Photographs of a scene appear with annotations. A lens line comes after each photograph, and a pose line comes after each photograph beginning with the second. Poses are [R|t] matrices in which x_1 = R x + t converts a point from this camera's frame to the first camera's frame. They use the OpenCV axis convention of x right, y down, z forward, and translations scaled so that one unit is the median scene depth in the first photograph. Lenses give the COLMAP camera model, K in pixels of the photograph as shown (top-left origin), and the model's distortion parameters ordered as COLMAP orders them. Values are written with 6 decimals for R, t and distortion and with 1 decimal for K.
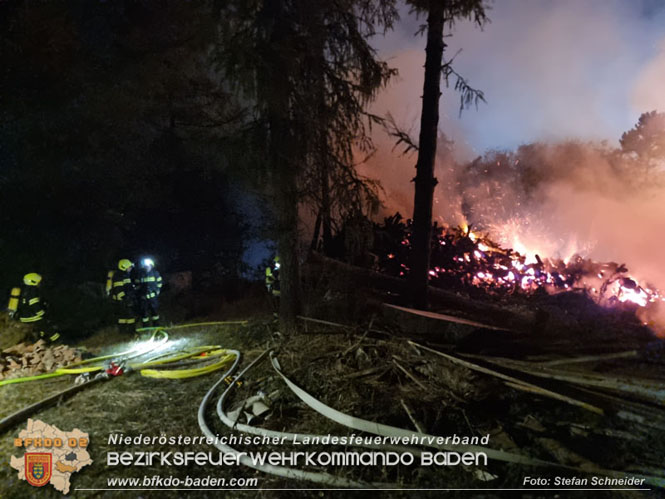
lens RADIAL K [[499.6, 0, 332.6], [0, 499.6, 249.1], [0, 0, 1]] dist [0.111953, 0.008223]
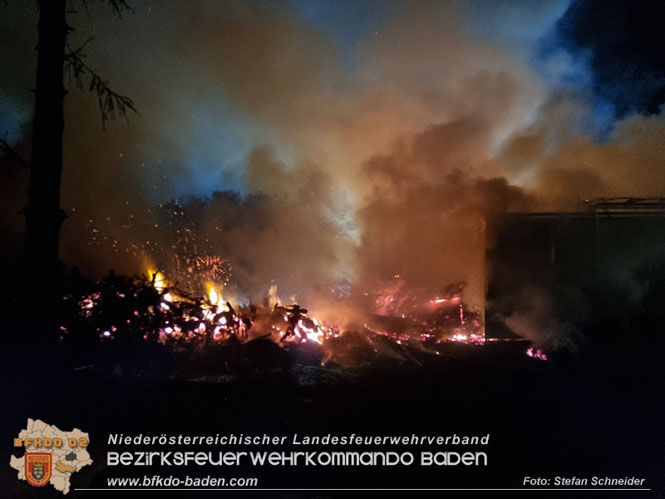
lens RADIAL K [[499.6, 0, 333.2], [0, 499.6, 248.3], [0, 0, 1]] dist [0.111953, 0.008223]
pose [[0.843274, -0.002367, 0.537479, 0.064339], [0.050874, 0.995852, -0.075434, -0.008185], [-0.535071, 0.090955, 0.839896, 0.101639]]
